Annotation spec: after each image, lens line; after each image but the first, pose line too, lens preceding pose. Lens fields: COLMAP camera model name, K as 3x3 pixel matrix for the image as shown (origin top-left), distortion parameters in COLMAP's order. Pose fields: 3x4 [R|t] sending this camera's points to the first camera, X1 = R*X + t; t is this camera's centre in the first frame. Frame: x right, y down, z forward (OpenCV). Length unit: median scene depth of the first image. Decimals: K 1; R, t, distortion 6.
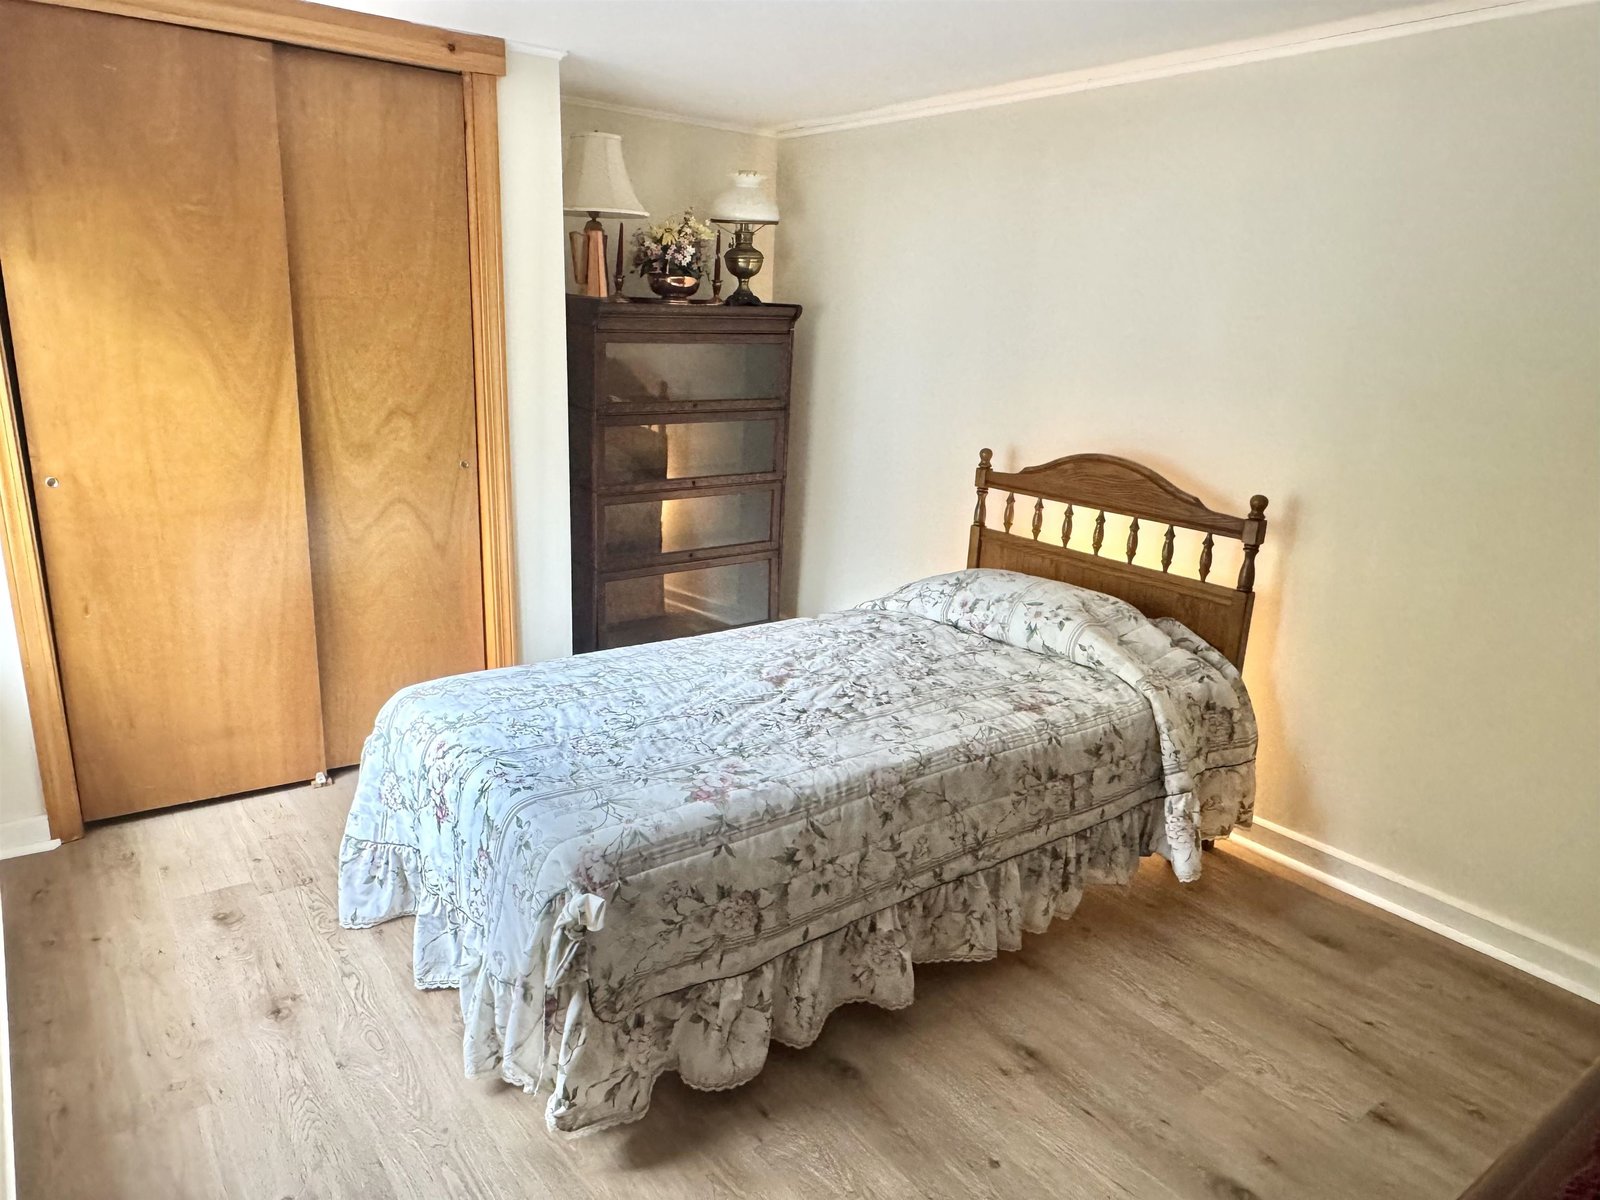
lens RADIAL K [[1055.5, 0, 786.1], [0, 1055.5, 604.8], [0, 0, 1]] dist [-0.005788, -0.005391]
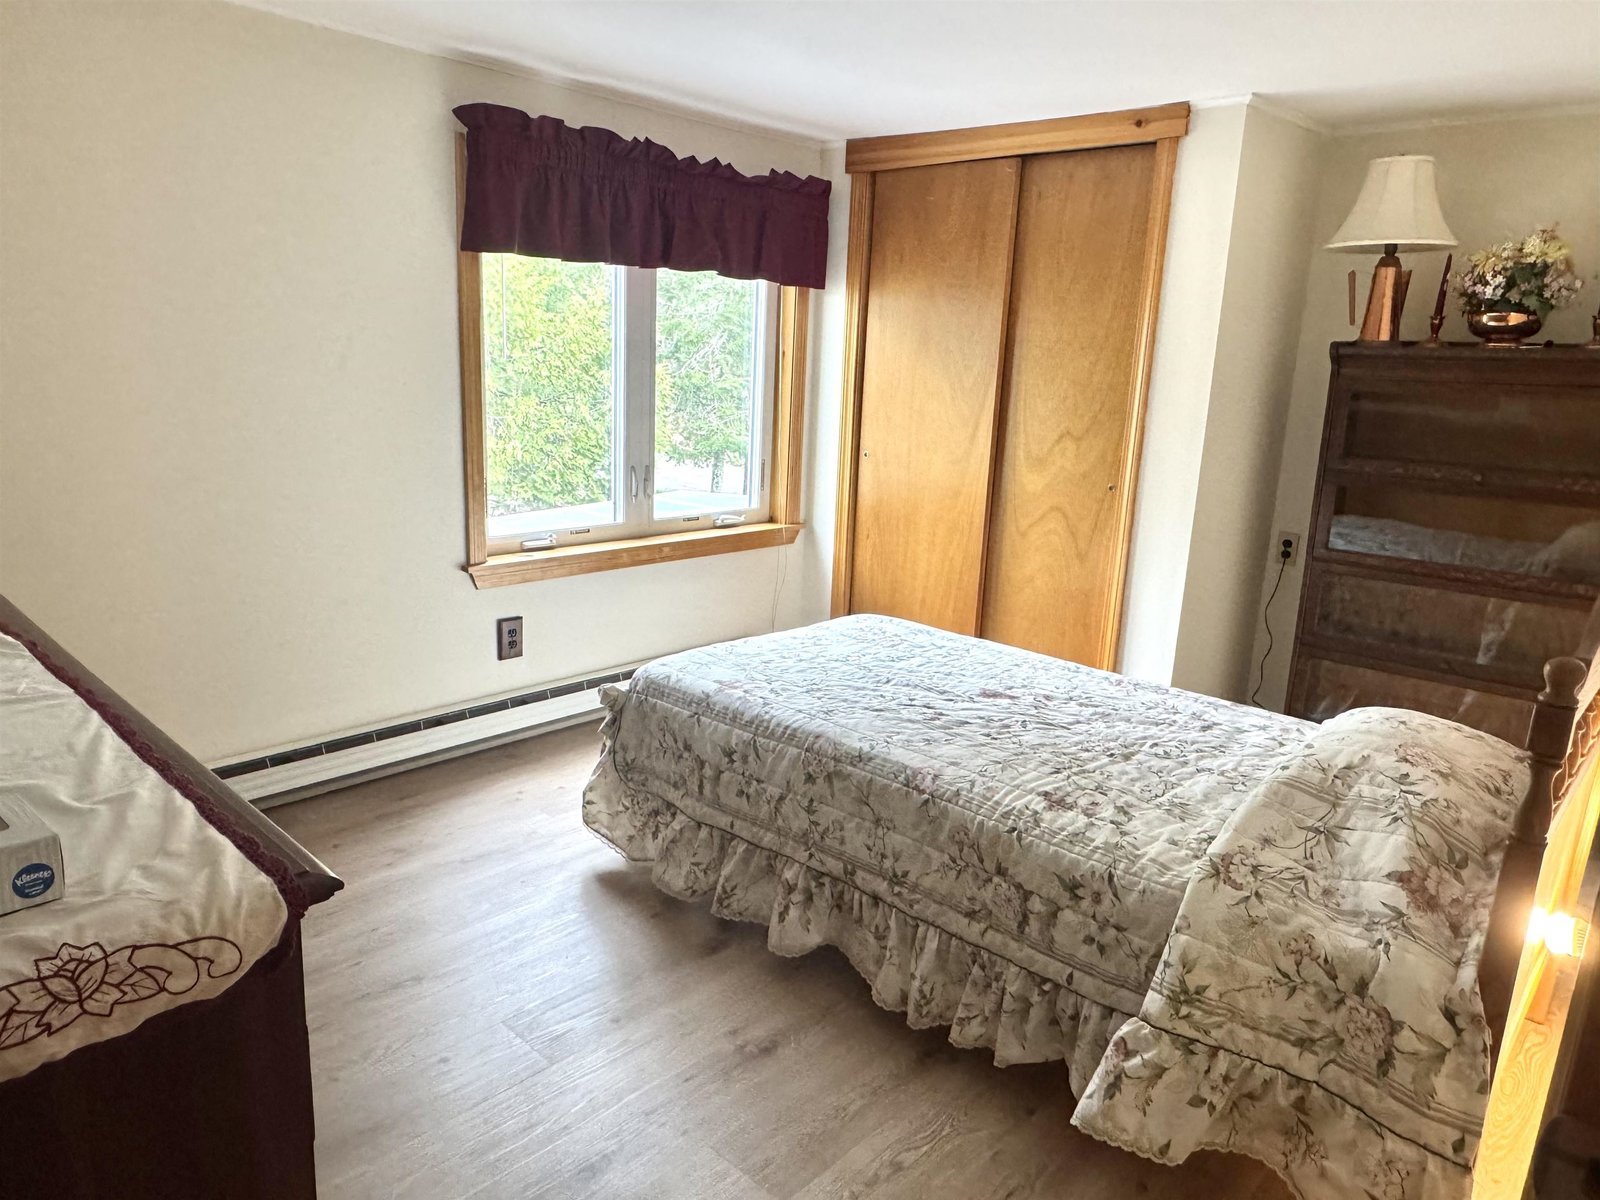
lens RADIAL K [[1055.5, 0, 784.9], [0, 1055.5, 597.3], [0, 0, 1]] dist [-0.005788, -0.005391]
pose [[0.178069, 0.197428, -0.964009, 0.936248], [-0.289686, 0.946770, 0.140387, -0.102369], [0.940411, 0.254262, 0.225782, 0.581204]]
